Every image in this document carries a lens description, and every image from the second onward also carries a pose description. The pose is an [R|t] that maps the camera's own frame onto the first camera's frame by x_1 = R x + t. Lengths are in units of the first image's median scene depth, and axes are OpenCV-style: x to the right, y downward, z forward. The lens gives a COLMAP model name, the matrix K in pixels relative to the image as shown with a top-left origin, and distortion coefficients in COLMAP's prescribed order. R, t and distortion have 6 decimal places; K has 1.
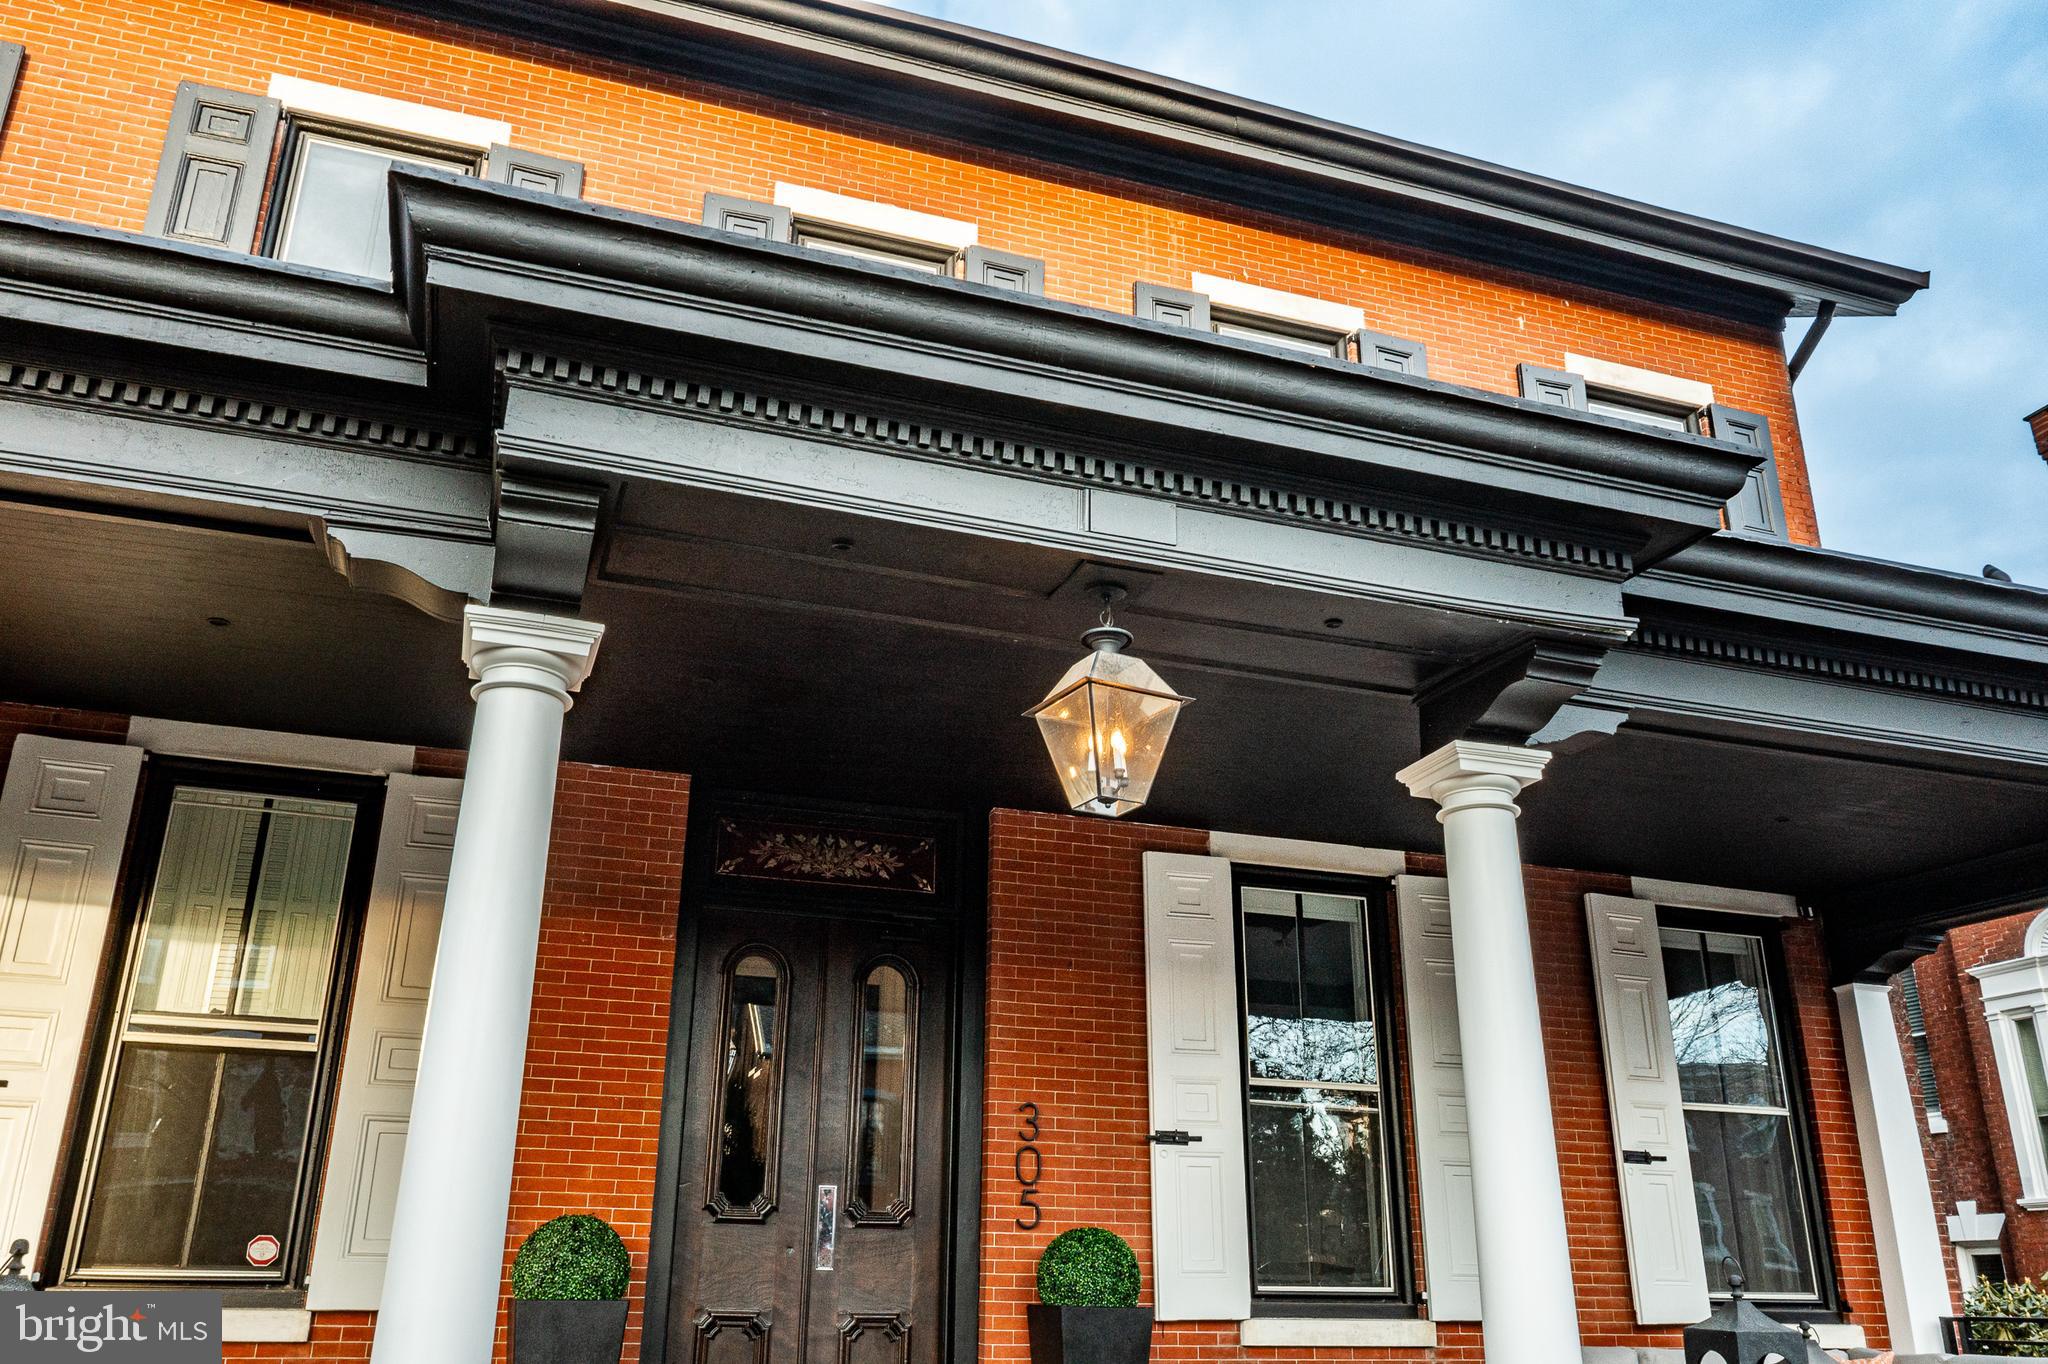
lens RADIAL K [[1616.4, 0, 1018.0], [0, 1616.4, 677.9], [0, 0, 1]] dist [-0.013755, 0.018535]
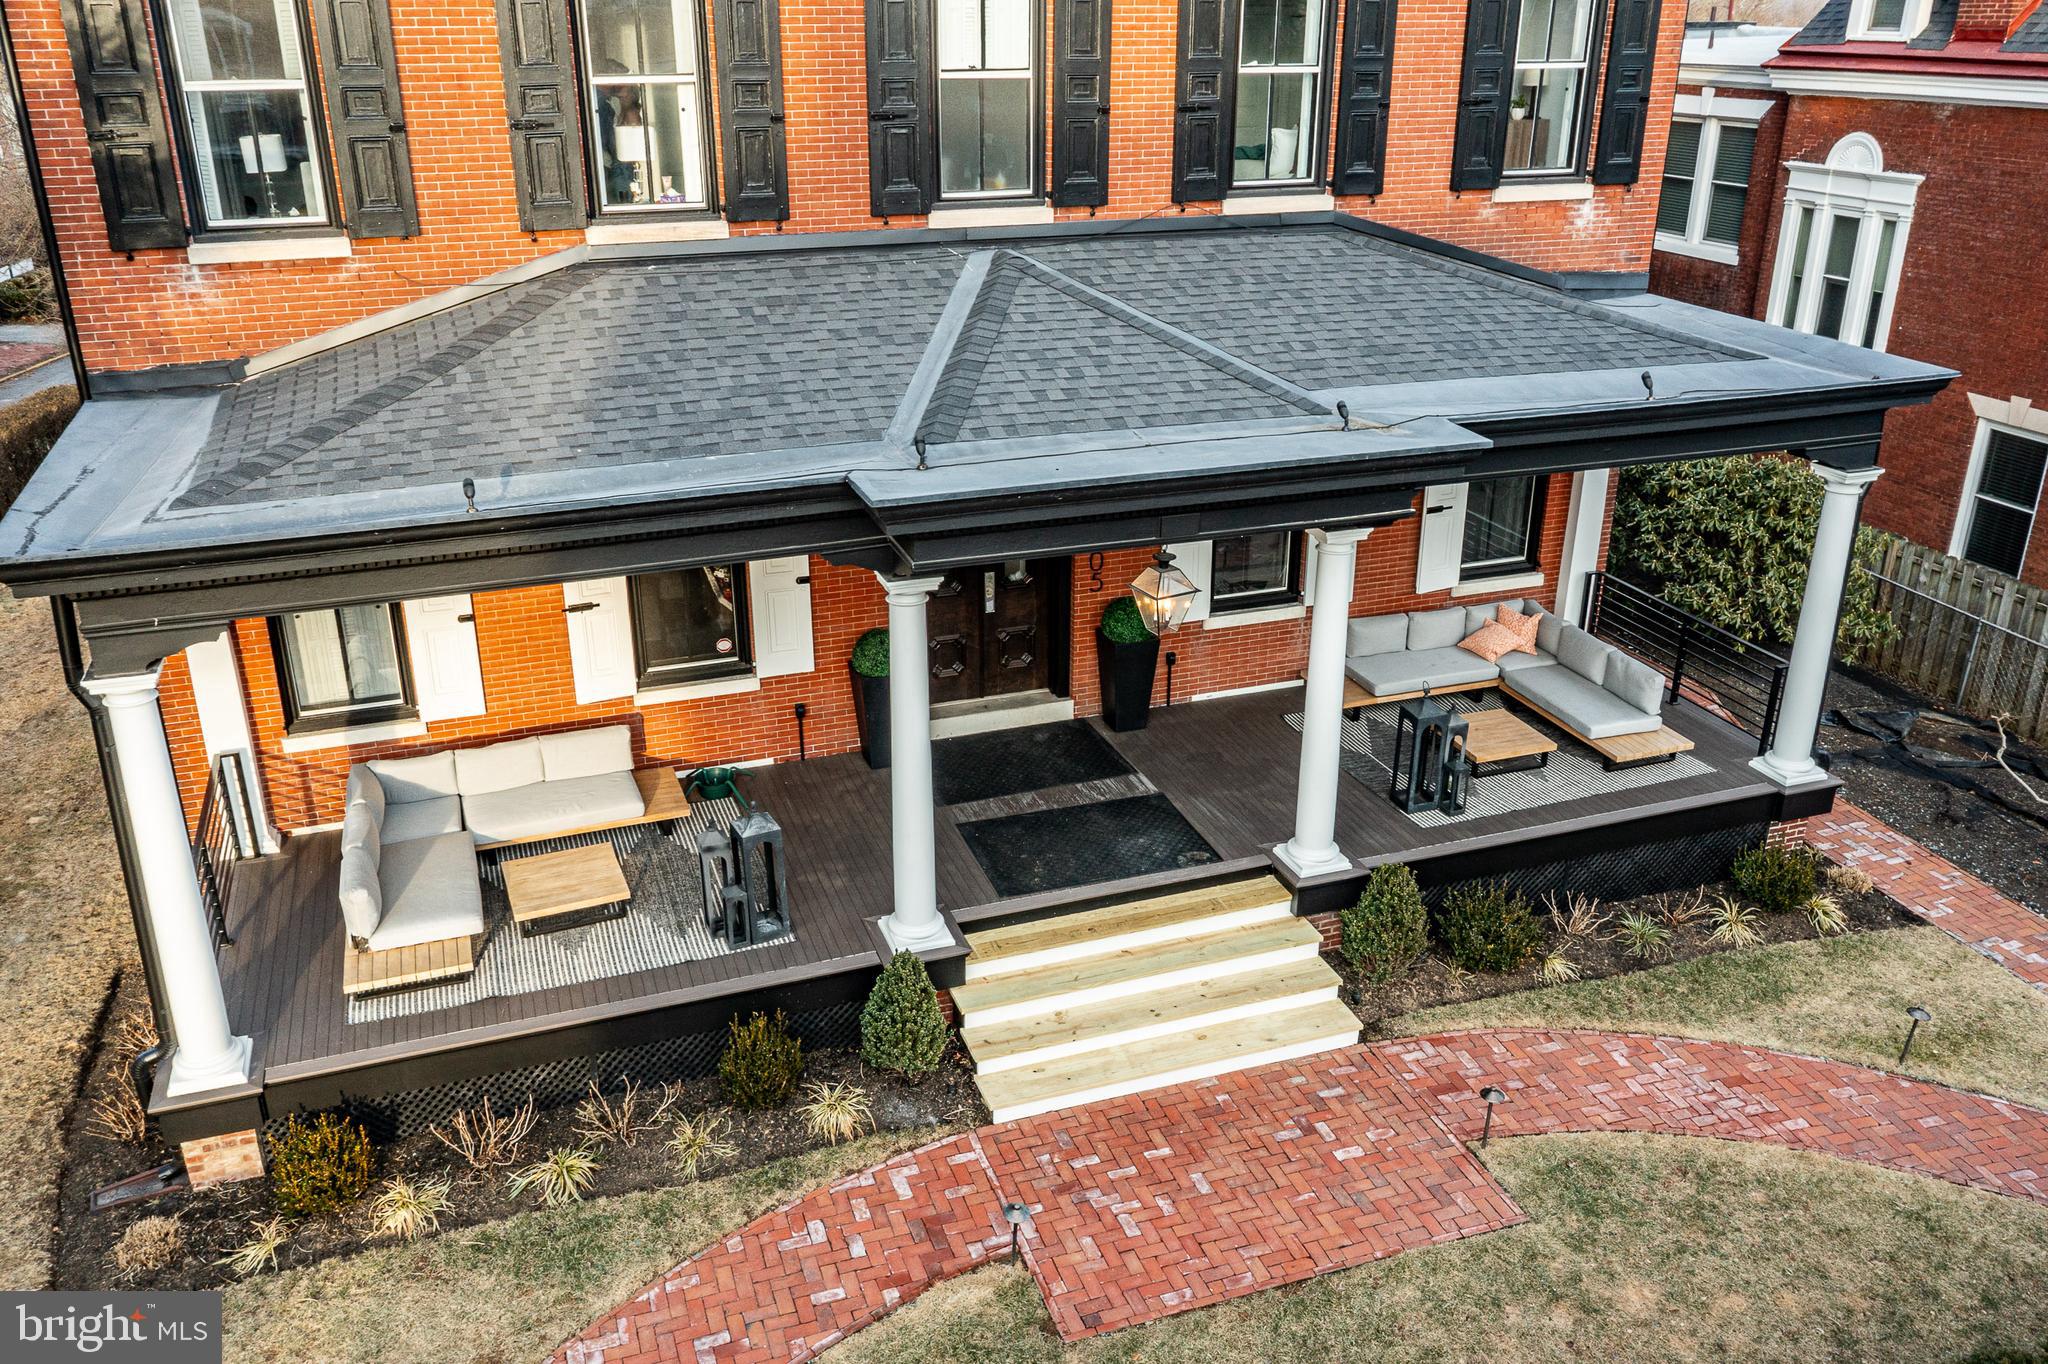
lens RADIAL K [[1616.4, 0, 1018.0], [0, 1616.4, 677.9], [0, 0, 1]] dist [-0.013755, 0.018535]
pose [[0.999728, -0.019191, 0.013239, -0.099171], [0.004577, 0.718333, 0.695684, -0.801726], [-0.022861, -0.695435, 0.718226, -0.386503]]
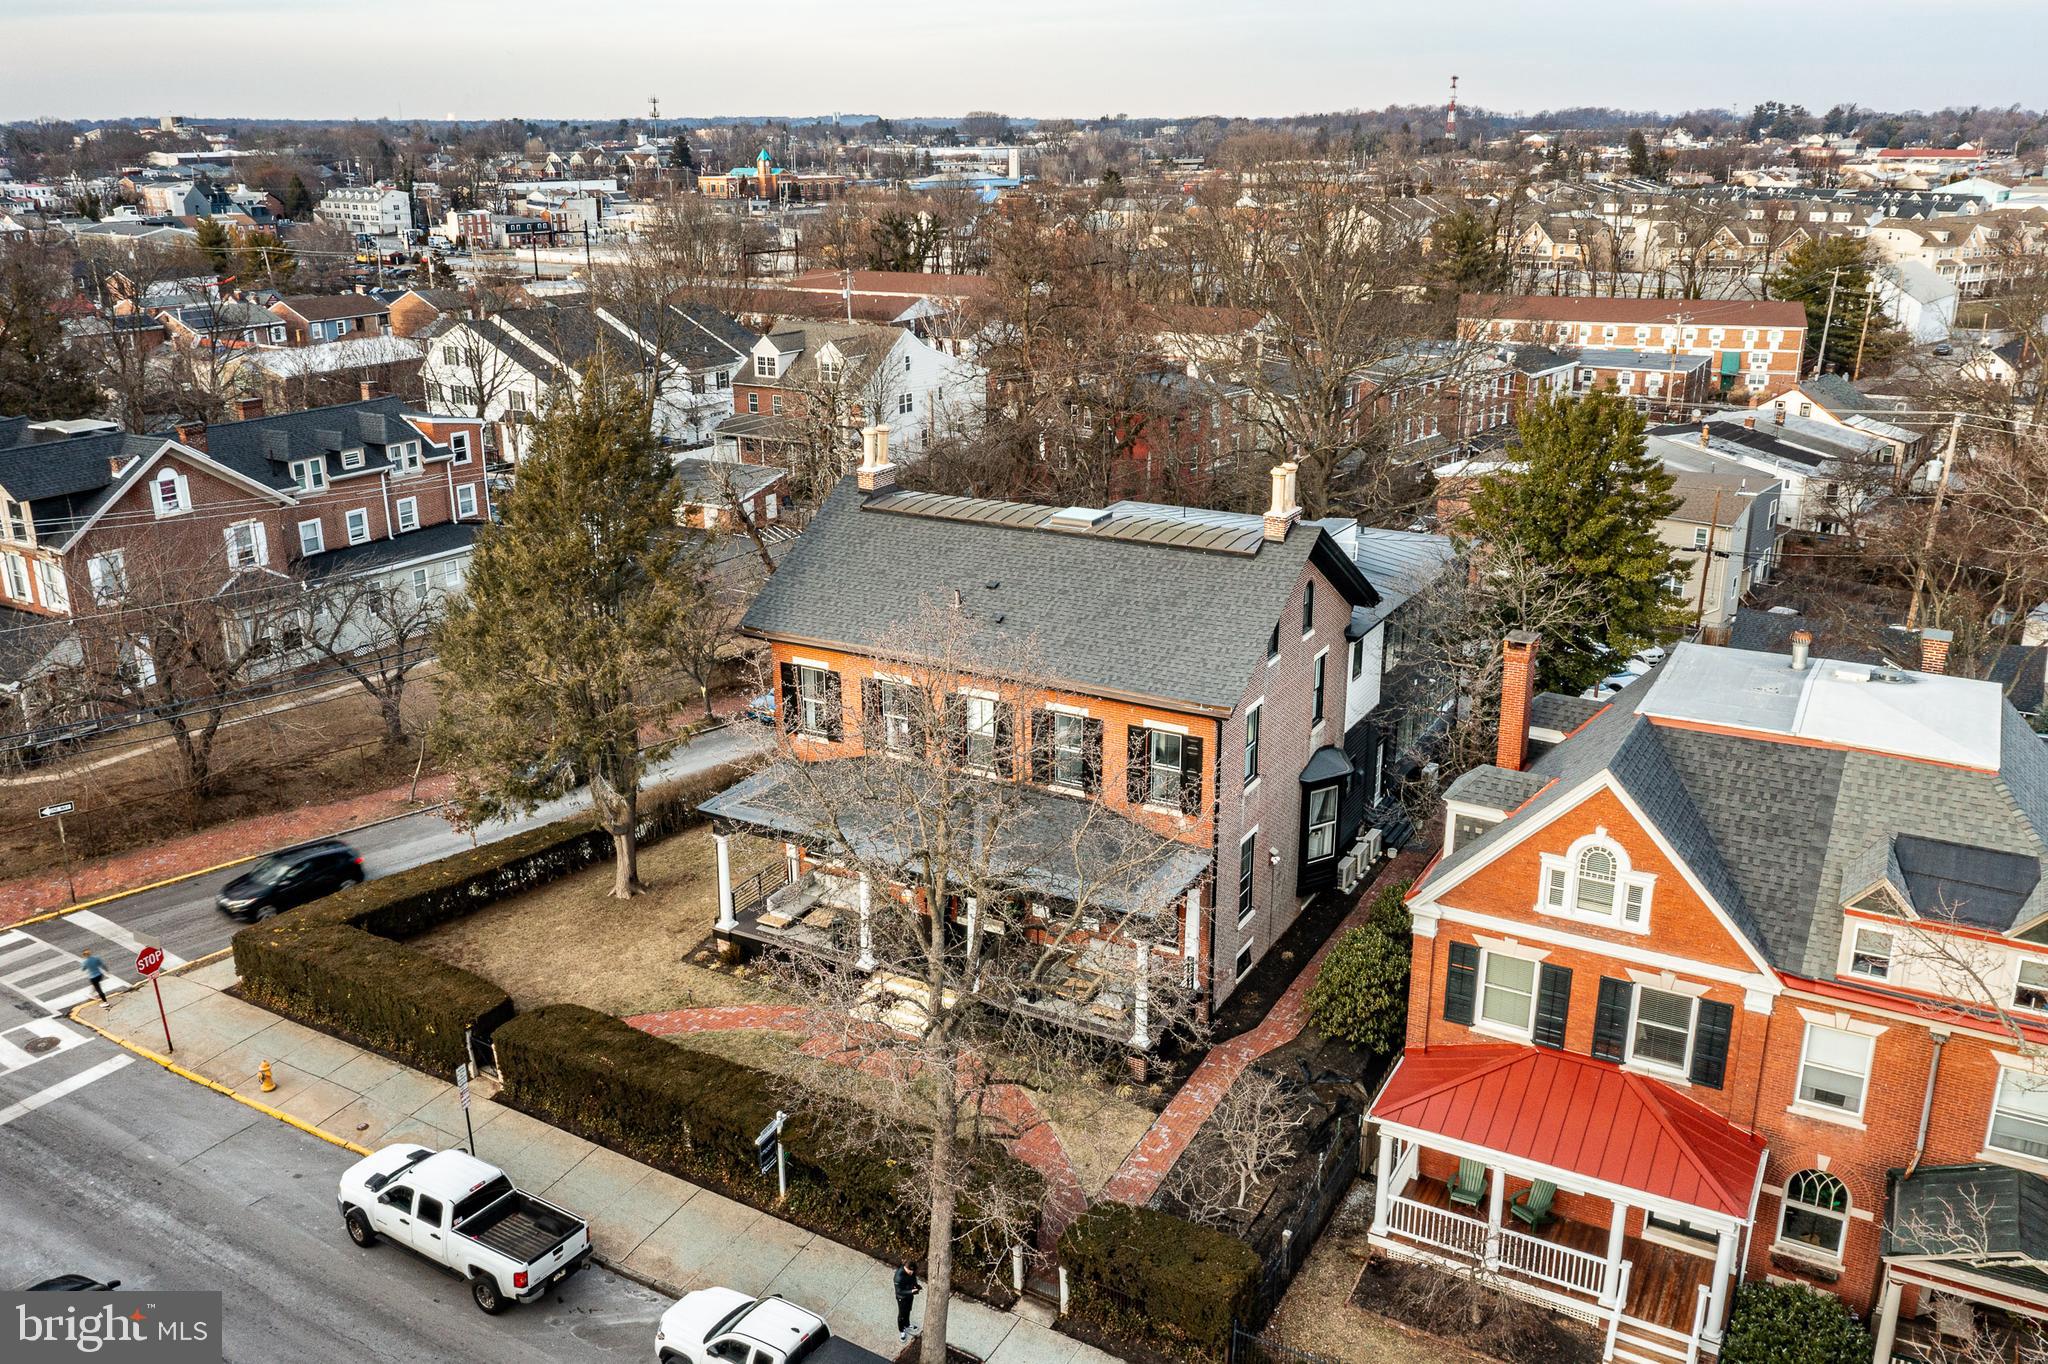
lens RADIAL K [[1616.4, 0, 1018.0], [0, 1616.4, 677.9], [0, 0, 1]] dist [-0.013755, 0.018535]
pose [[0.671712, 0.217465, -0.708175, 3.377198], [0.281688, 0.809164, 0.515660, -2.786175], [0.685168, -0.545859, 0.482268, -1.132578]]
